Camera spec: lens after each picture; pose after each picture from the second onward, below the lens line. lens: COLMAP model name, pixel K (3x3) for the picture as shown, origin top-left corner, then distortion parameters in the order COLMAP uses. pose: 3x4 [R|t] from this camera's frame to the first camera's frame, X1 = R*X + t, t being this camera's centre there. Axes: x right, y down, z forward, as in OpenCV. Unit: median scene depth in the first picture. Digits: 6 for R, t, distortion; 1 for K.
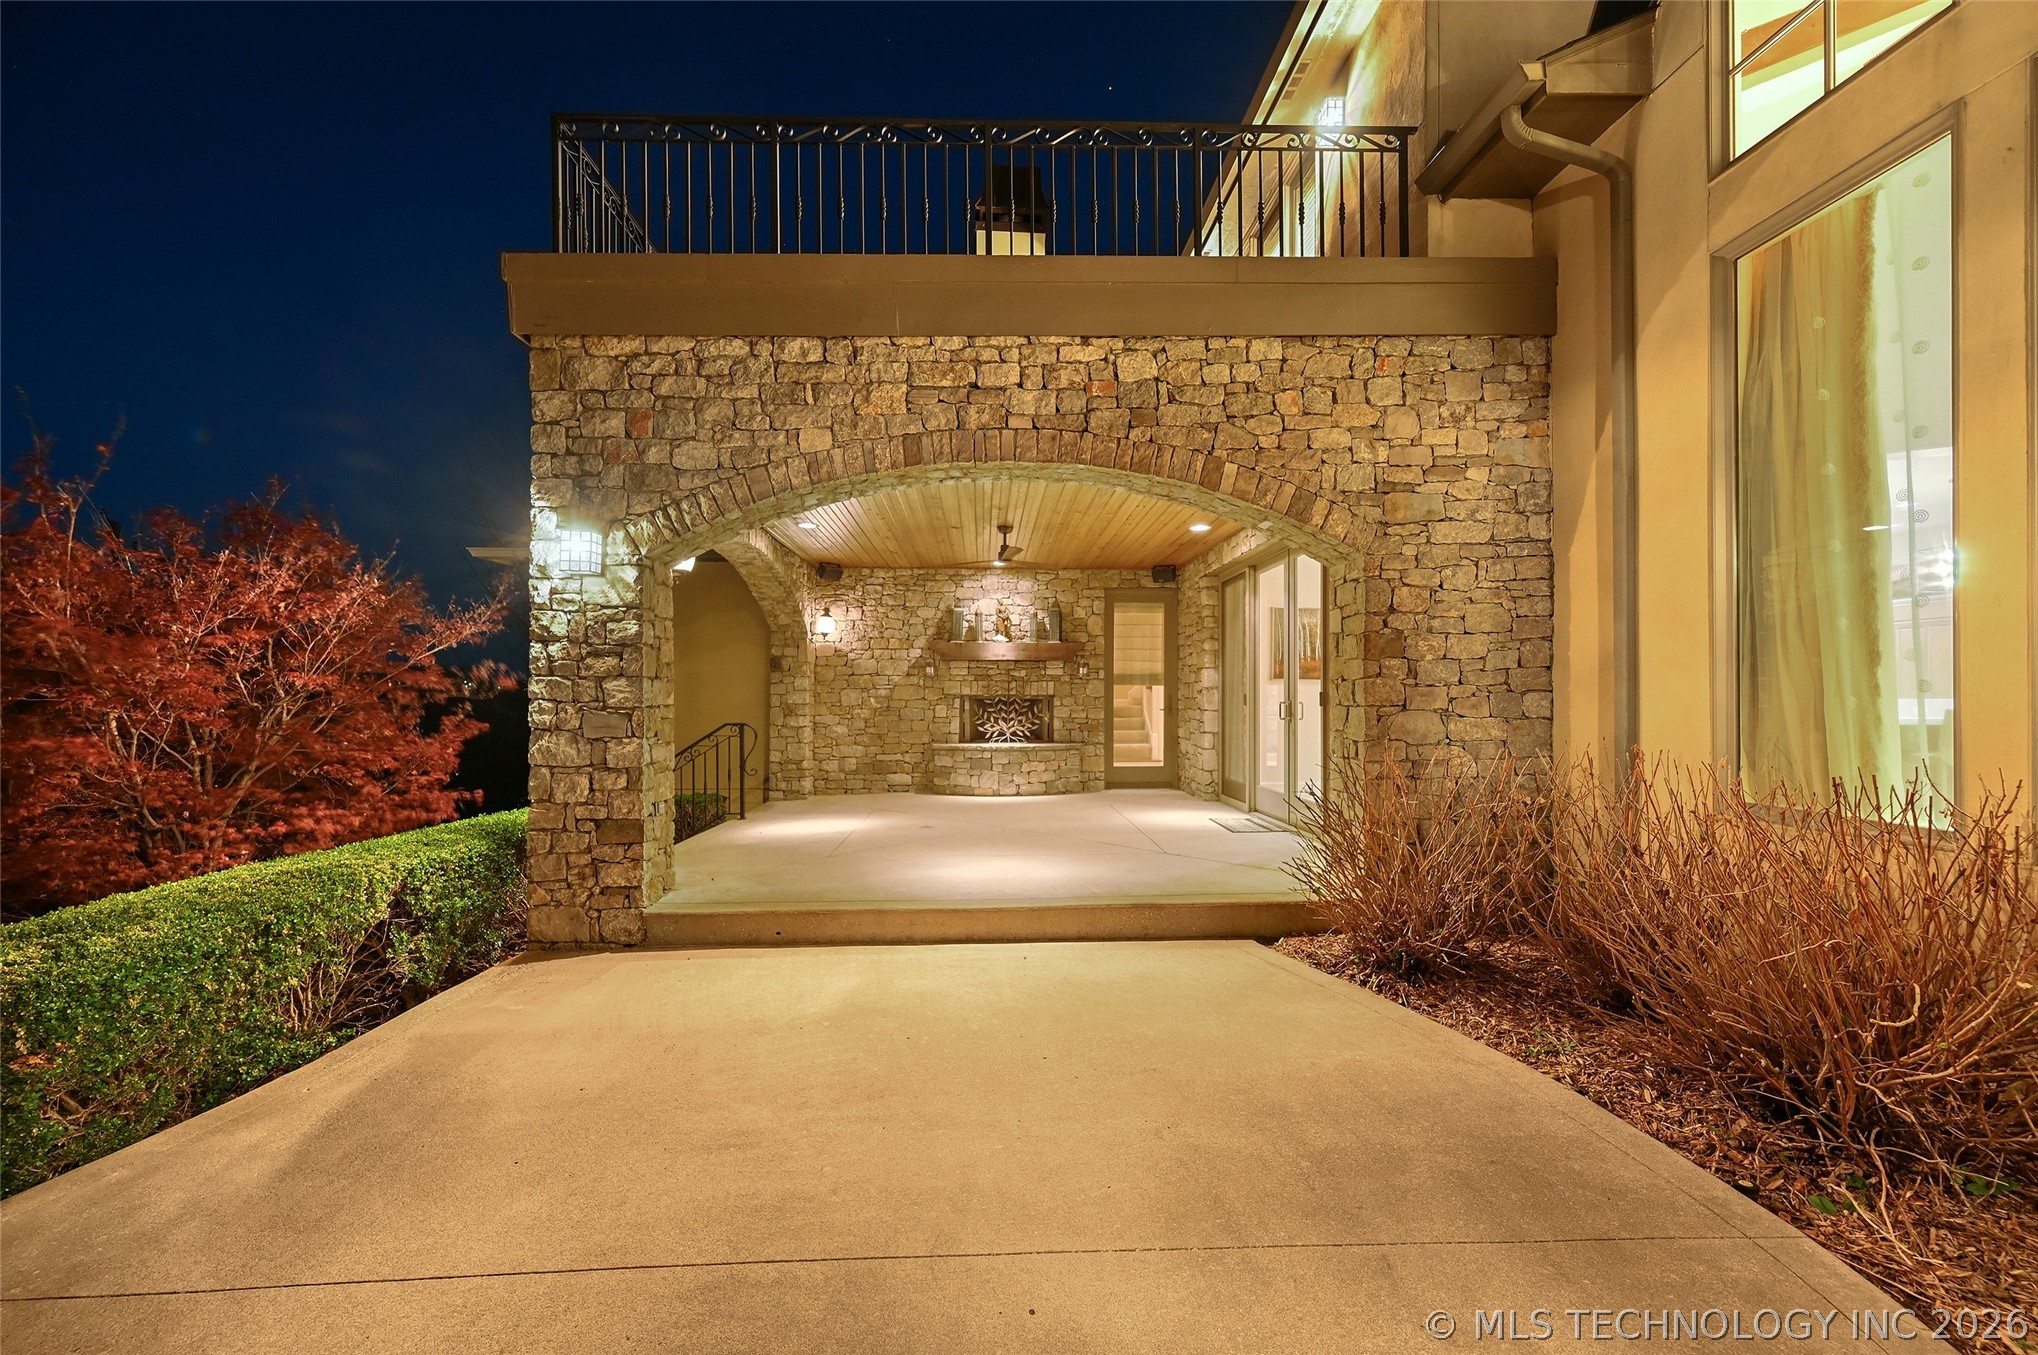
lens RADIAL K [[825.2, 0, 1016.0], [0, 825.2, 696.9], [0, 0, 1]] dist [0.000419, 0.000903]
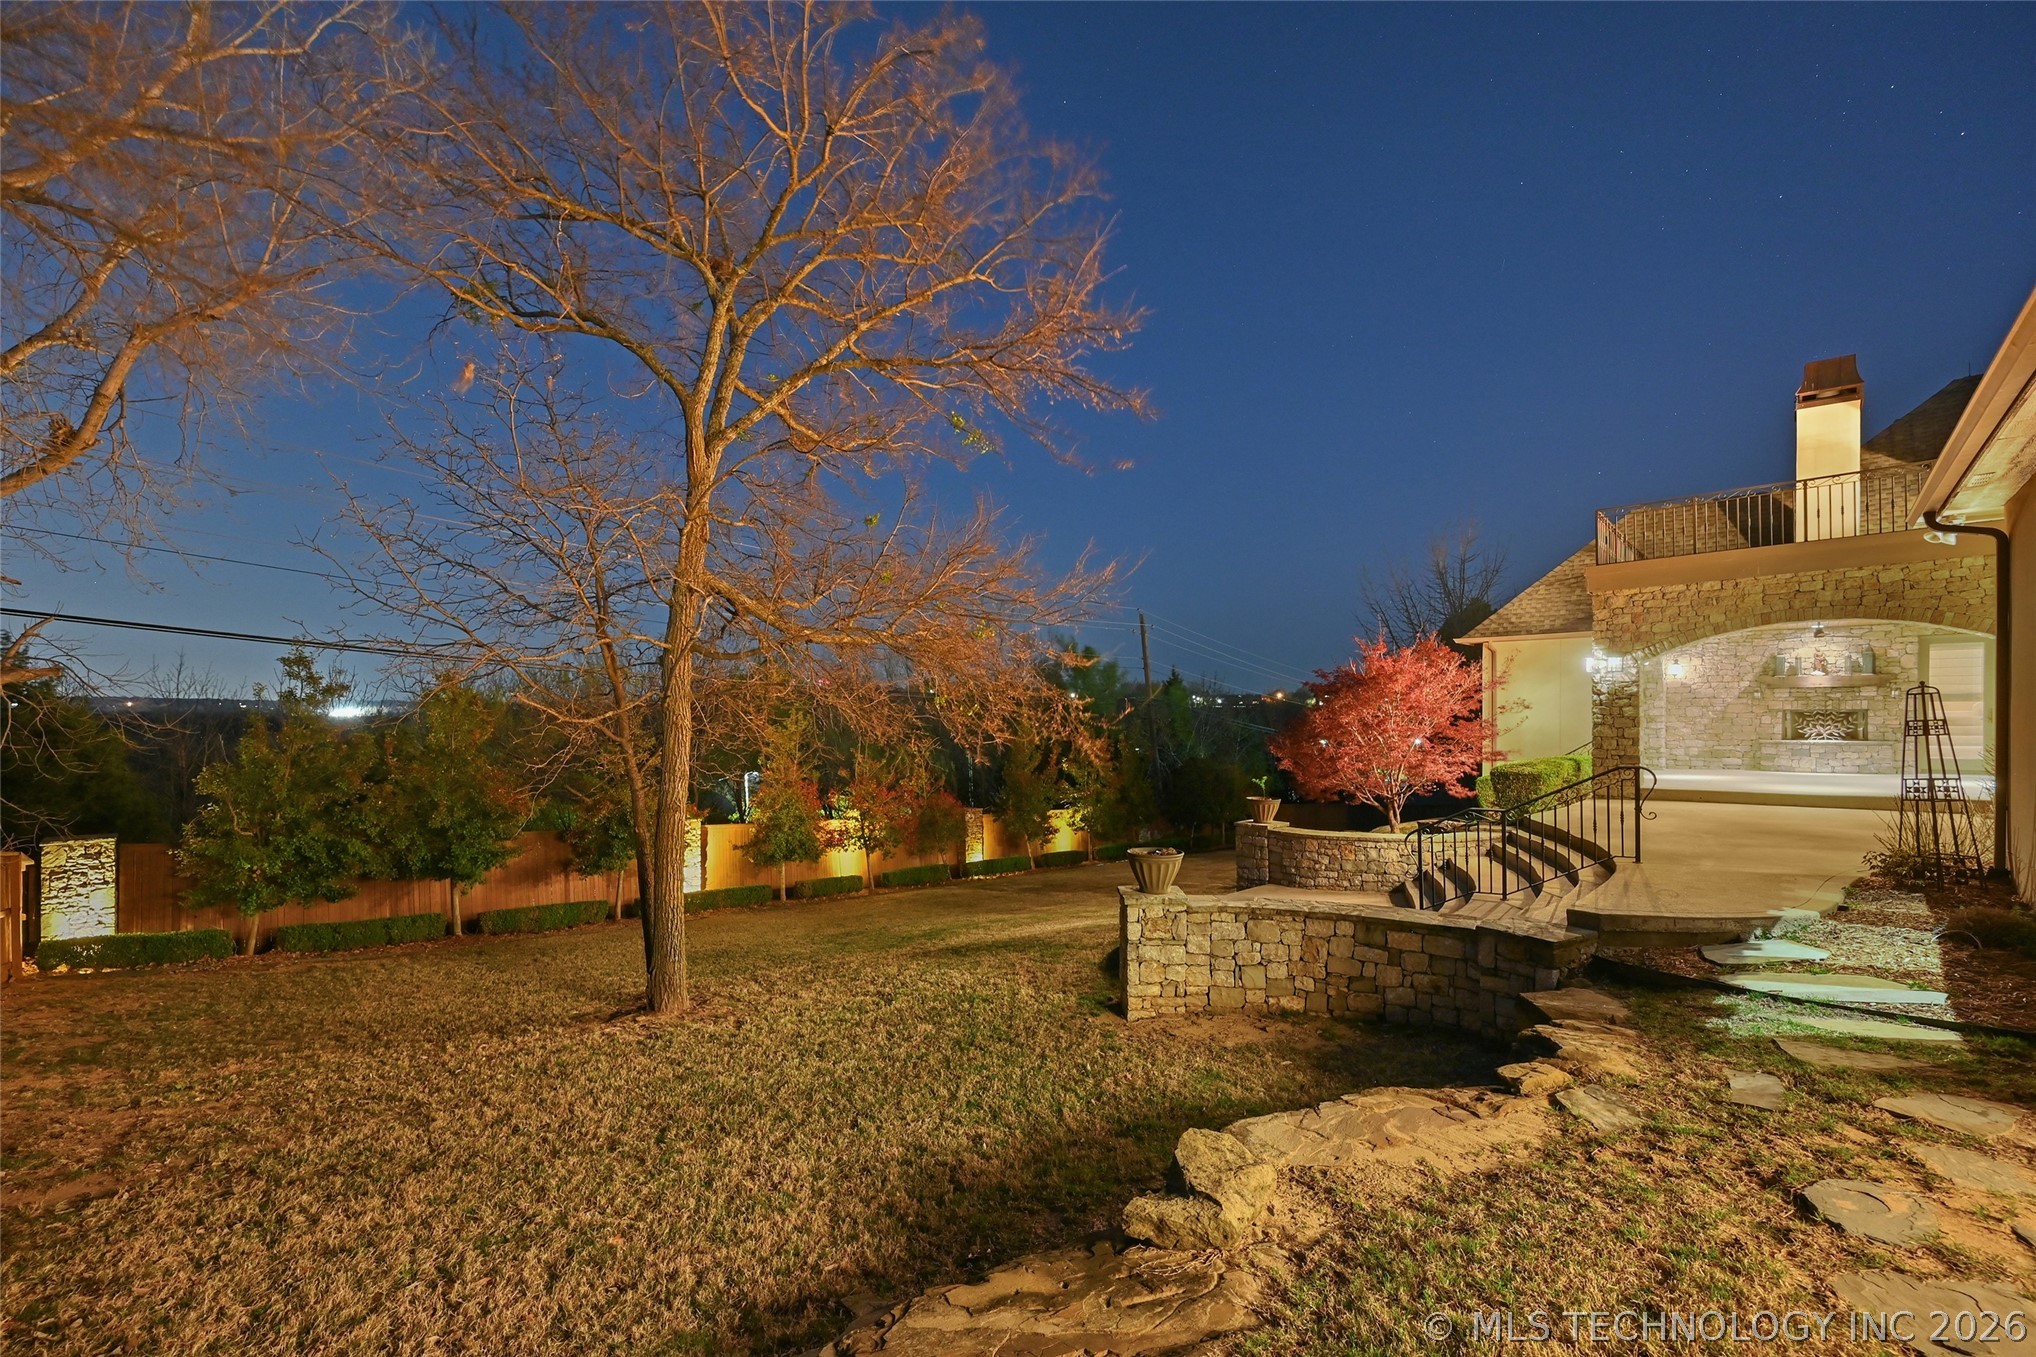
lens RADIAL K [[830.1, 0, 1011.4], [0, 830.1, 717.1], [0, 0, 1]] dist [0.000684, 0.000093]
pose [[0.696407, -0.000266, -0.717647, 0.046586], [0.007608, 0.999946, 0.007012, -0.010657], [0.717607, -0.010343, 0.696371, -1.194785]]
